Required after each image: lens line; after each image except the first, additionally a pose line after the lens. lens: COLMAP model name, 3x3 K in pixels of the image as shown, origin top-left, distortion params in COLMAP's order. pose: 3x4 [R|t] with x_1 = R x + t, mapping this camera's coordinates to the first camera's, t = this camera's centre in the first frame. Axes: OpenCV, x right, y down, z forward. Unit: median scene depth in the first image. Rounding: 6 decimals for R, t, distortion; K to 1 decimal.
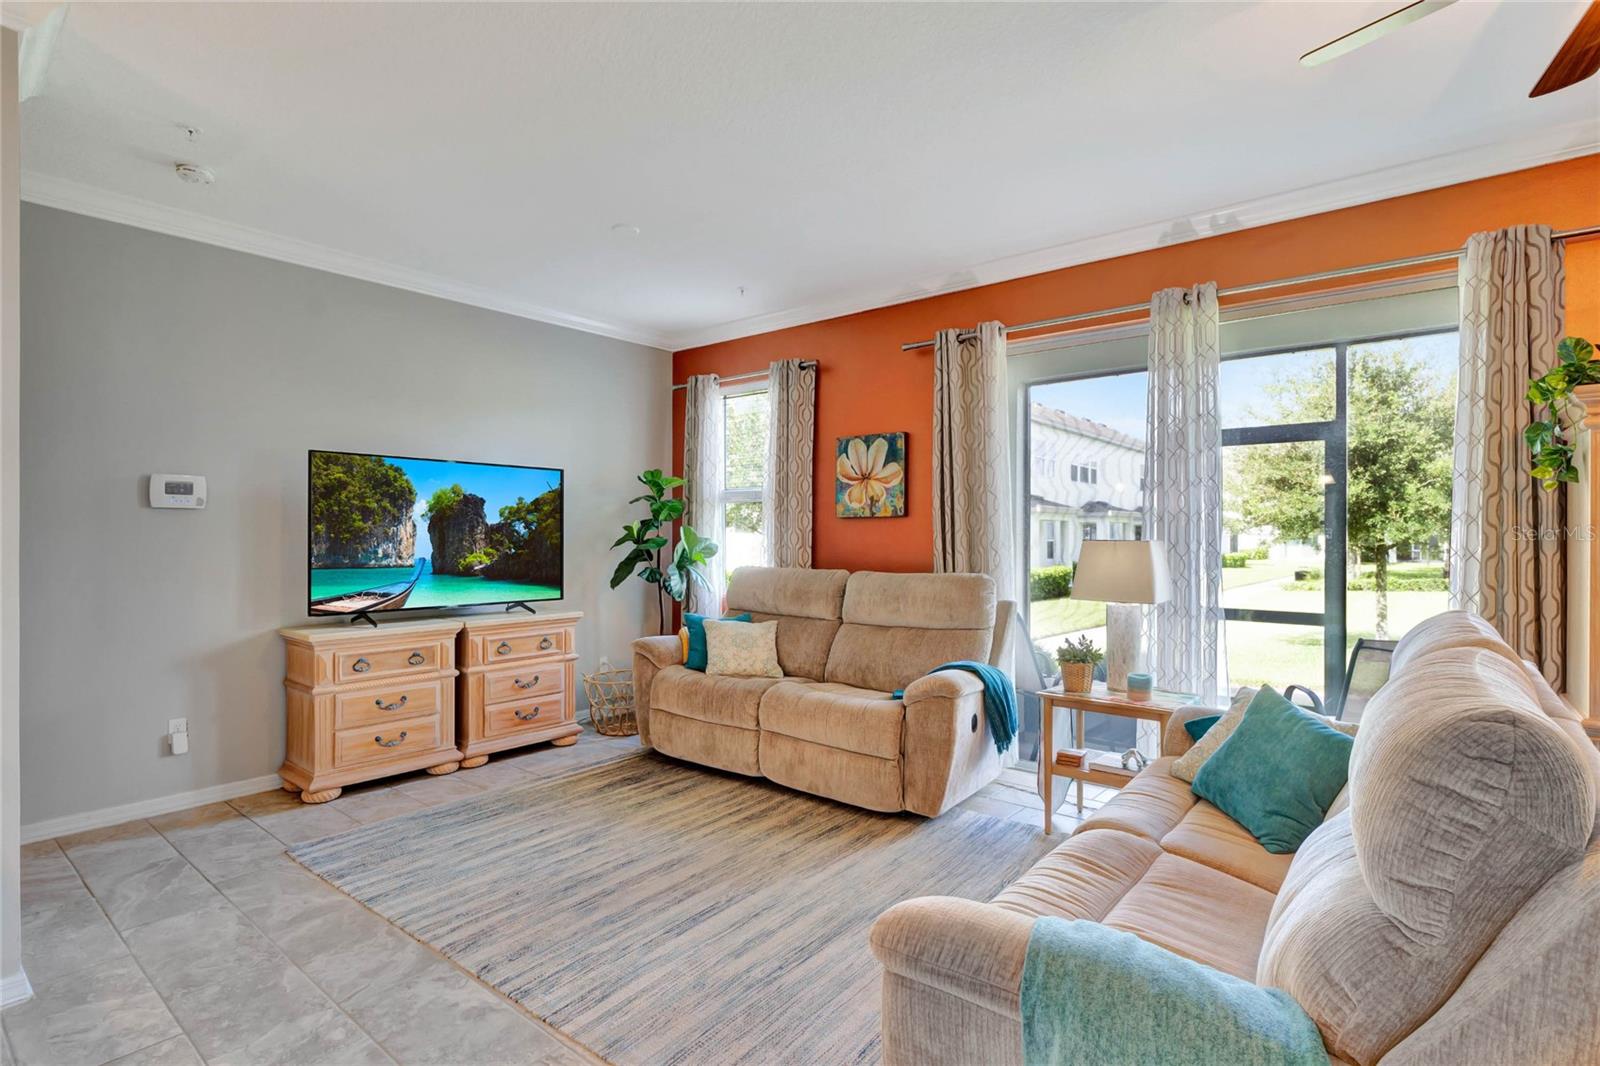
lens RADIAL K [[786.6, 0, 797.7], [0, 786.6, 533.8], [0, 0, 1]] dist [-0.003072, 0.000188]
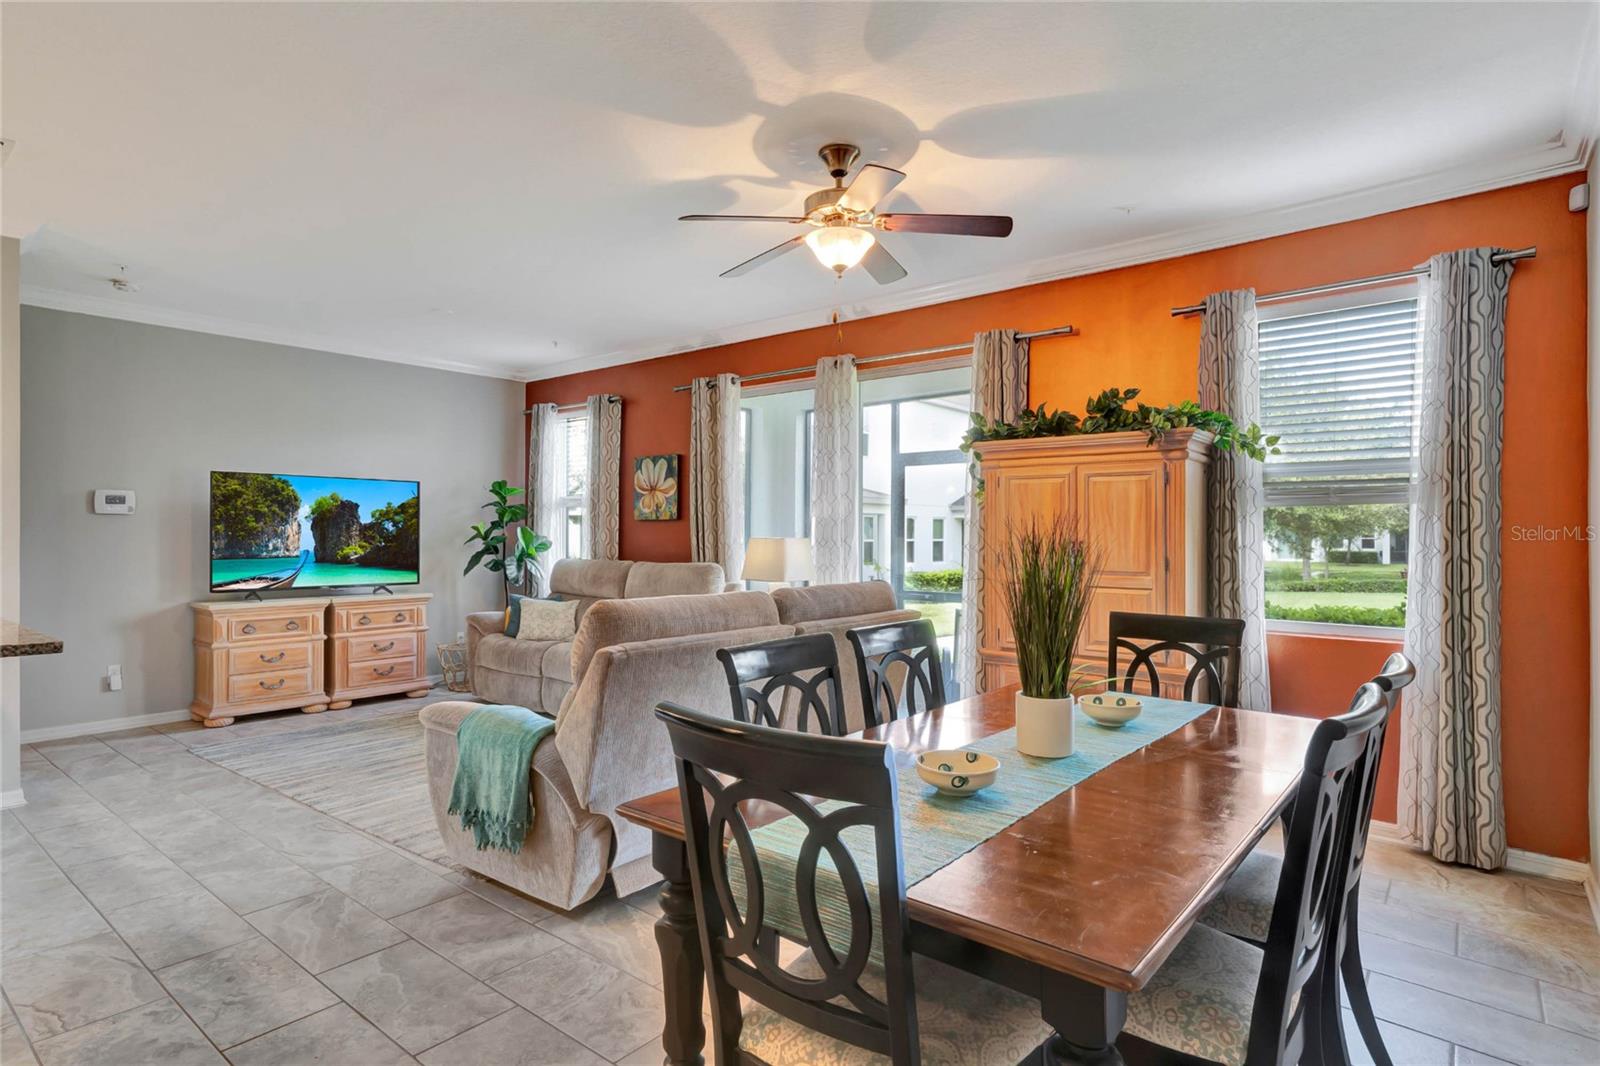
lens RADIAL K [[846.6, 0, 790.4], [0, 846.6, 533.1], [0, 0, 1]] dist [-0.002718, -0.001193]
pose [[0.999996, 0.001645, 0.002182, 0.337296], [-0.001647, 0.999998, 0.000657, -0.000913], [-0.002181, -0.000661, 0.999997, -0.416207]]
